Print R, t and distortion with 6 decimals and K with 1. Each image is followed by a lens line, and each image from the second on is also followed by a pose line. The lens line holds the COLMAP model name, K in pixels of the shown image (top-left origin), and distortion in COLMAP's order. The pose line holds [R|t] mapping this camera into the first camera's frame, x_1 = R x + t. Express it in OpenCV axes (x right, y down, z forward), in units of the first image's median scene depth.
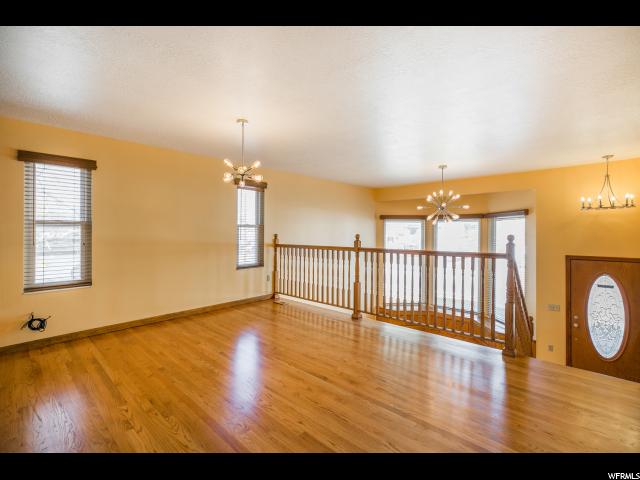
lens RADIAL K [[289.3, 0, 326.4], [0, 289.3, 239.4], [0, 0, 1]] dist [-0.002465, 0.004041]
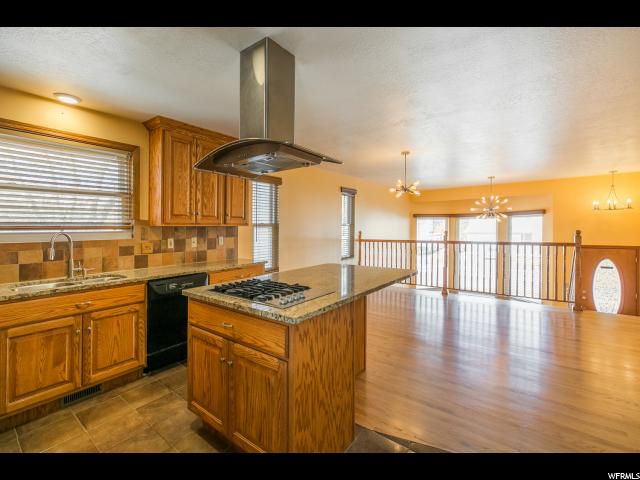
lens RADIAL K [[289.3, 0, 311.0], [0, 289.3, 245.9], [0, 0, 1]] dist [-0.002465, 0.004041]
pose [[0.997111, -0.013601, 0.074726, -0.518818], [0.010645, 0.999150, 0.039819, -0.006974], [-0.075204, -0.038909, 0.996409, -0.242864]]
